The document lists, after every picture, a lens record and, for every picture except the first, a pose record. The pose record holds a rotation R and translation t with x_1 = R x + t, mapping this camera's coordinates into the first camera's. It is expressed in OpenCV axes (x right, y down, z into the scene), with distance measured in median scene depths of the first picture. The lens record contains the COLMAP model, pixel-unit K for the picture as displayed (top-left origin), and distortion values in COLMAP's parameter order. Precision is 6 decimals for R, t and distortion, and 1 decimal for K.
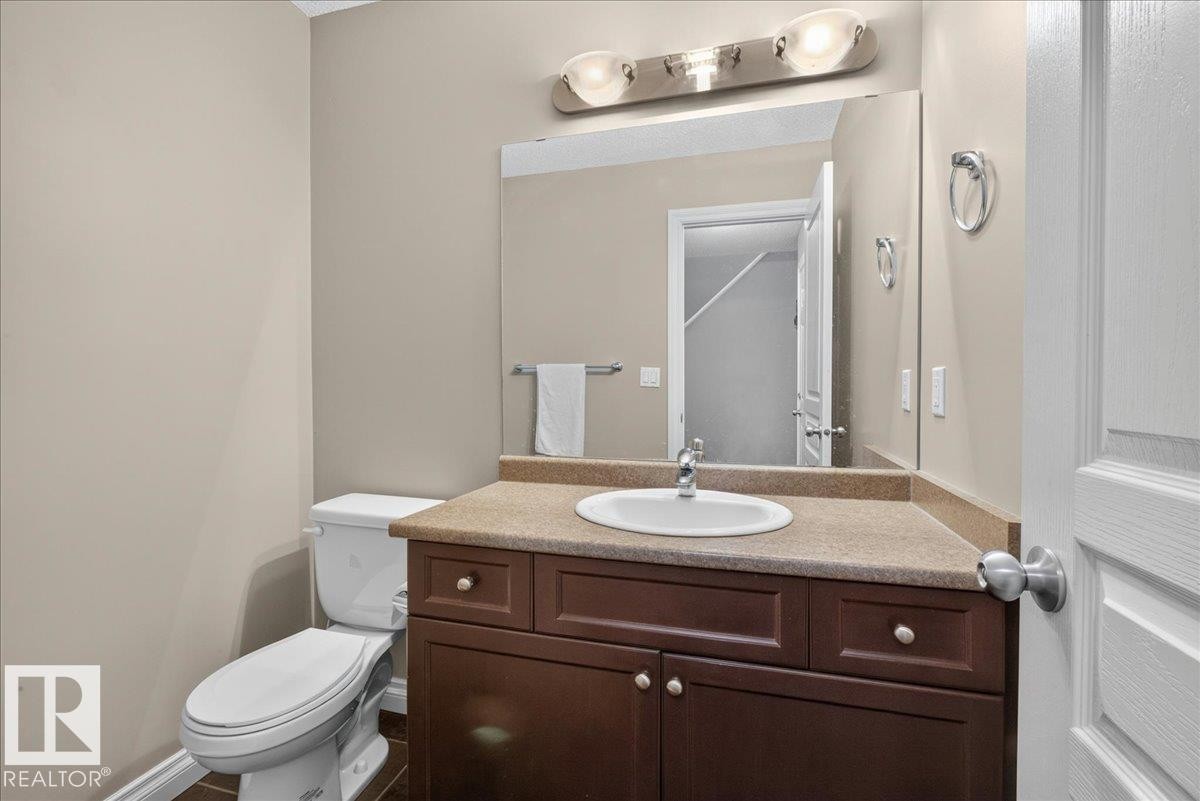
lens RADIAL K [[573.3, 0, 586.7], [0, 573.3, 380.6], [0, 0, 1]] dist [0.003428, -0.000014]
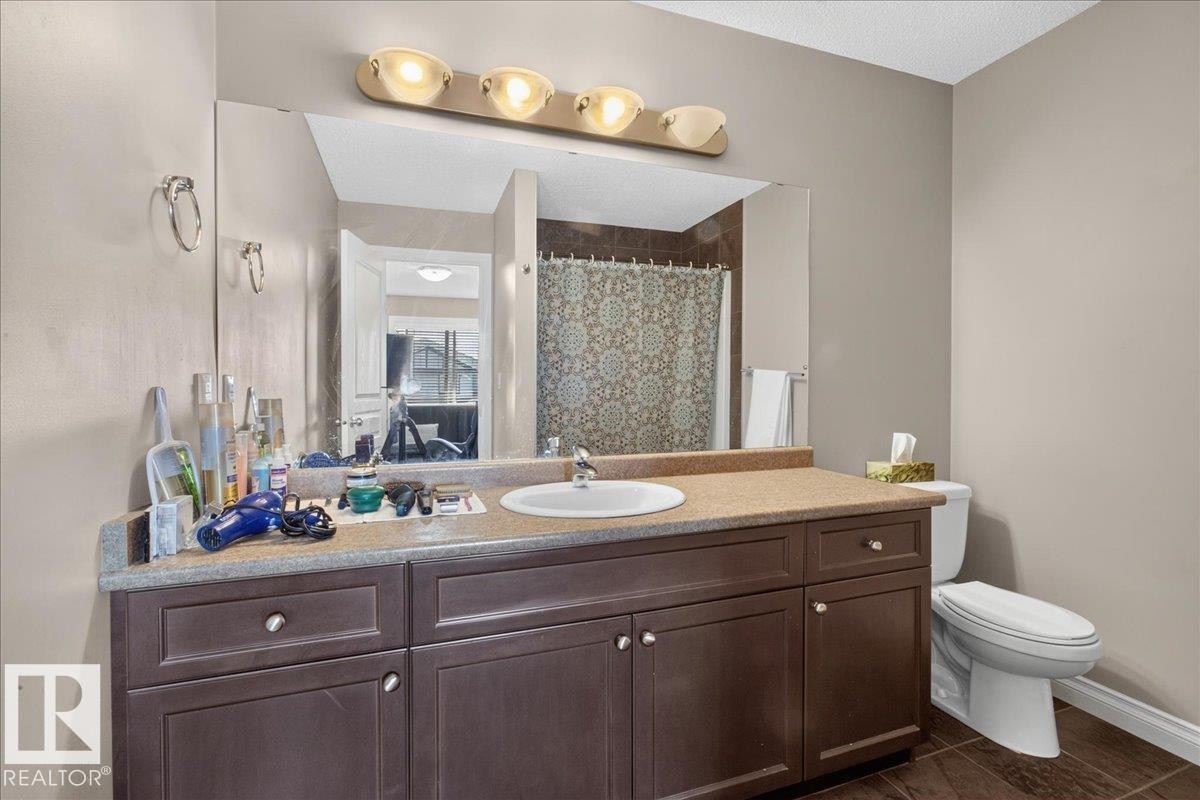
lens RADIAL K [[529.2, 0, 597.8], [0, 529.2, 400.3], [0, 0, 1]] dist [0.000350, -0.000039]
pose [[0.810702, -0.007565, 0.585410, -0.565903], [-0.007724, 0.999691, 0.023616, 0.005158], [-0.585408, -0.023668, 0.810394, 0.169719]]
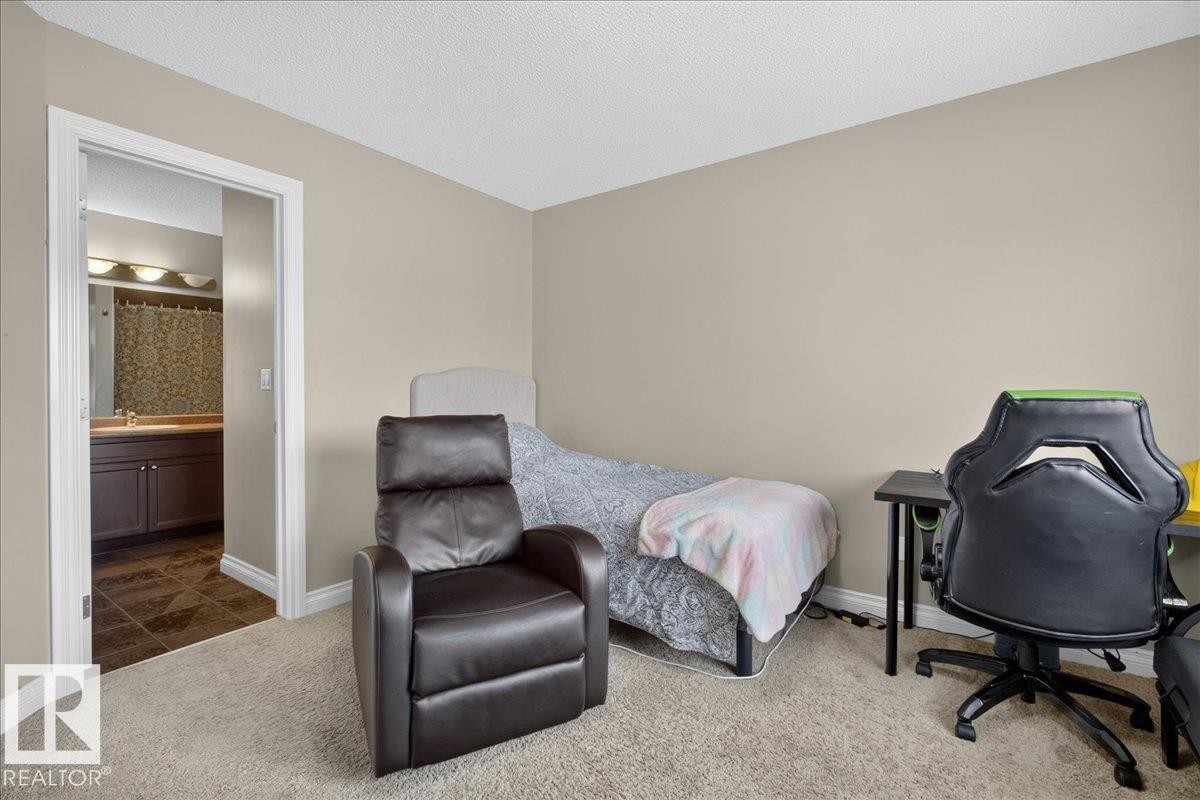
lens RADIAL K [[529.2, 0, 592.5], [0, 529.2, 390.7], [0, 0, 1]] dist [0.000350, -0.000039]
pose [[0.336014, 0.004122, 0.941848, -2.098546], [-0.005912, 0.999980, -0.002267, 0.019555], [-0.941838, -0.004807, 0.336032, -2.799804]]
